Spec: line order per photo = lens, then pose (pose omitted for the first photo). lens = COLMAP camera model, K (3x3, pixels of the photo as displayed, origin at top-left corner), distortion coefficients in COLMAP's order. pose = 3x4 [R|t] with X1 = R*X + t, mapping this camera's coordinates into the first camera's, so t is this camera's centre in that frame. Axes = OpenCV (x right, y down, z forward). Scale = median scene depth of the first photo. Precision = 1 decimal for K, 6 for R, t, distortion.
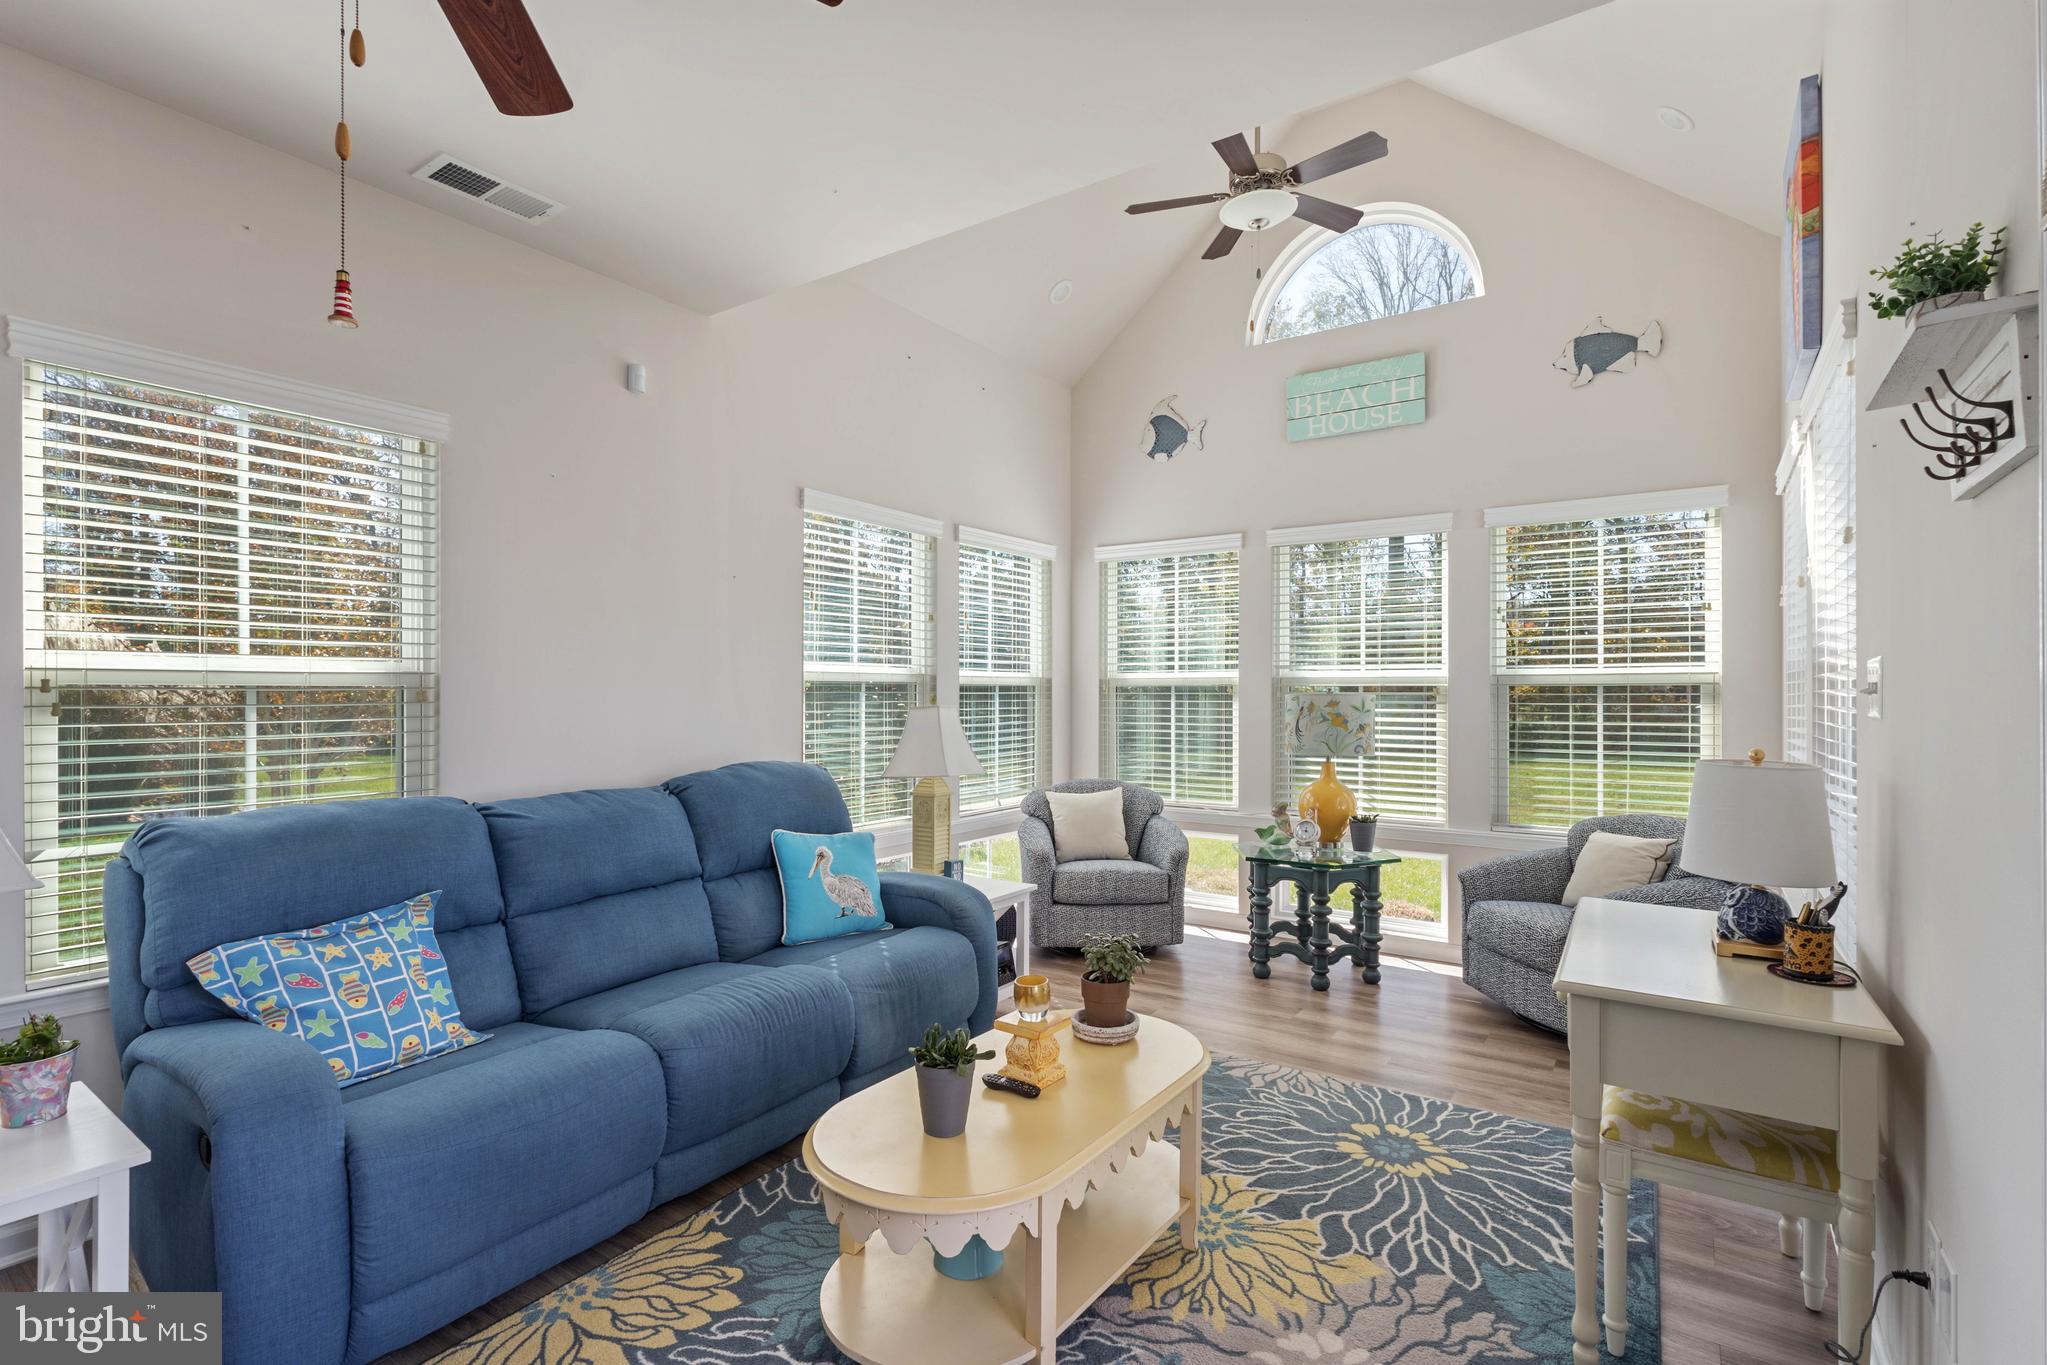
lens RADIAL K [[956.4, 0, 1020.2], [0, 956.4, 687.5], [0, 0, 1]] dist [0.001884, 0.000410]
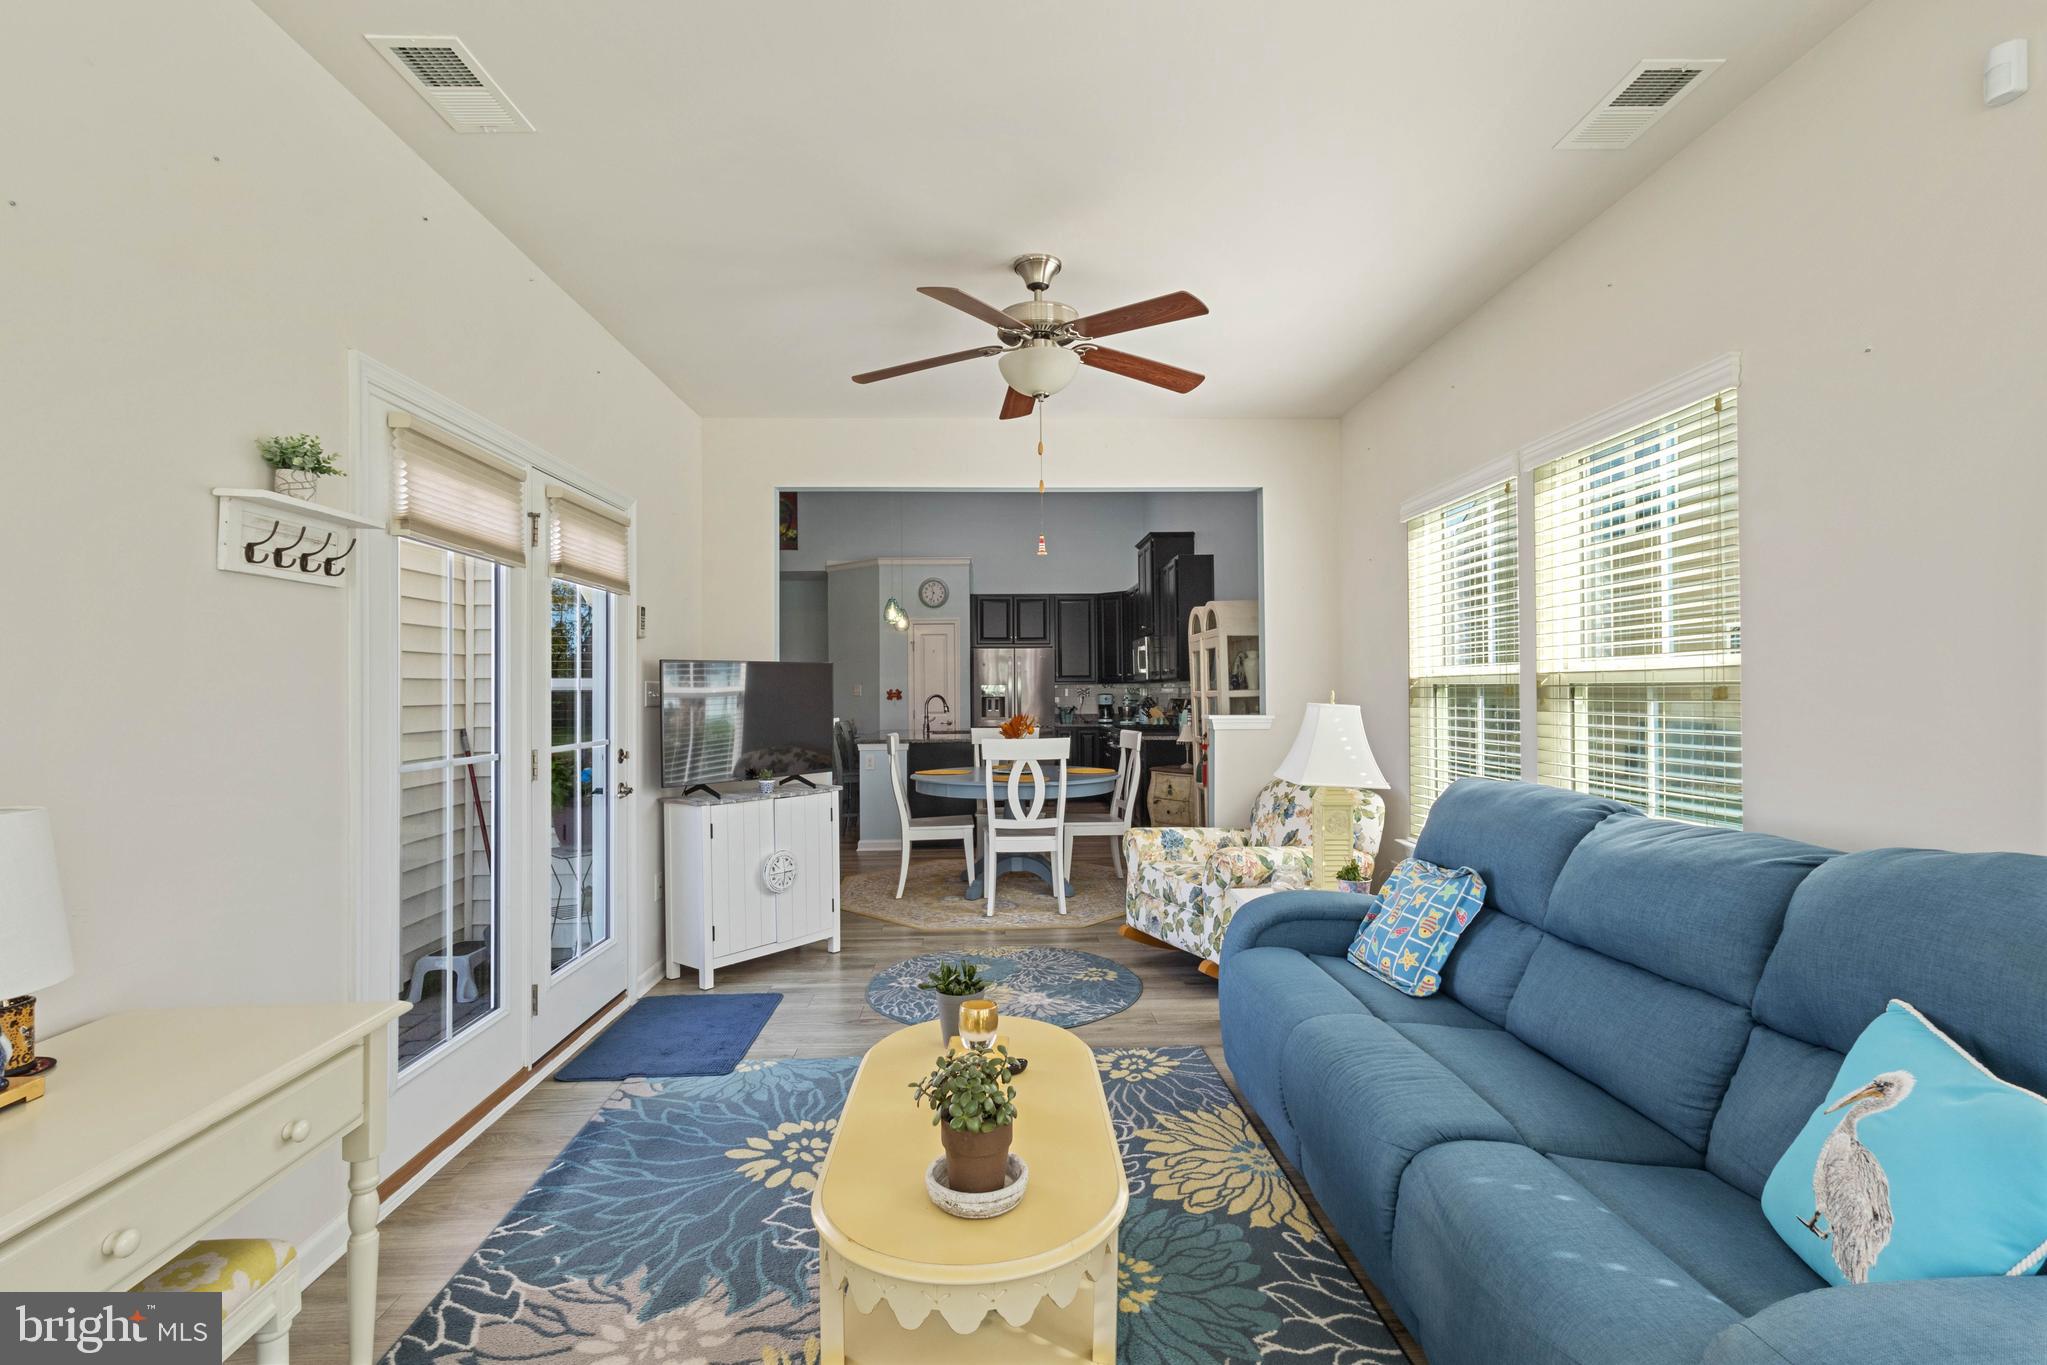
lens RADIAL K [[956.4, 0, 1020.2], [0, 956.4, 687.5], [0, 0, 1]] dist [0.001884, 0.000410]
pose [[-0.804407, 0.003188, -0.594070, 0.319193], [0.008676, 0.999942, -0.006382, 0.003114], [0.594015, -0.010288, -0.804388, 1.072245]]
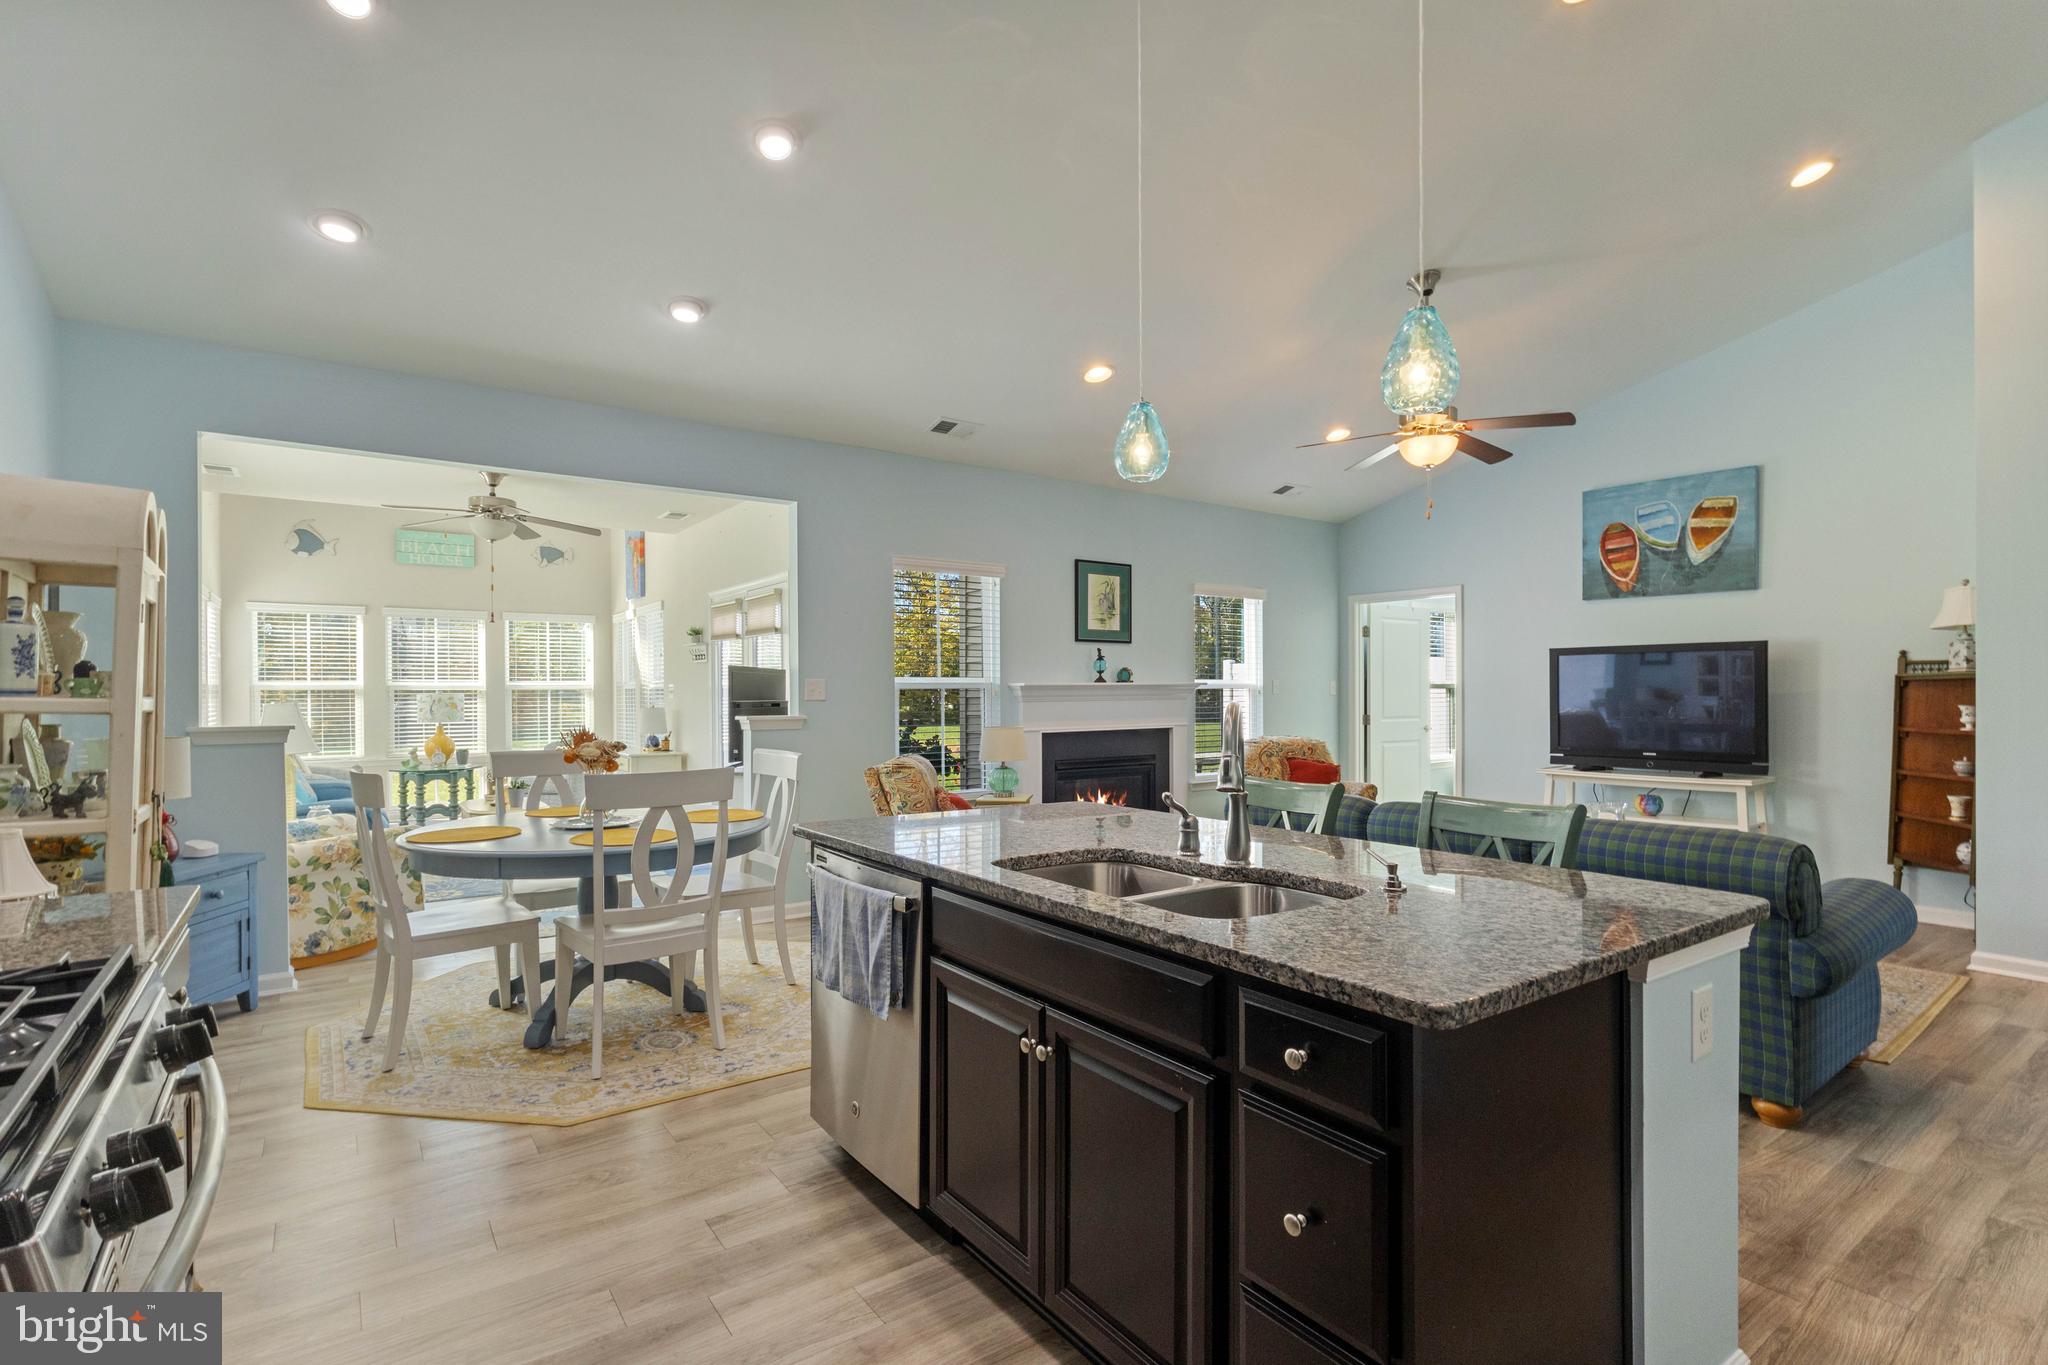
lens RADIAL K [[956.8, 0, 1020.7], [0, 956.8, 687.5], [0, 0, 1]] dist [0.001884, 0.000410]
pose [[0.337058, -0.000162, 0.941484, -1.600420], [0.000703, 1.000000, -0.000079, -0.008418], [-0.941484, 0.000688, 0.337058, -1.191447]]
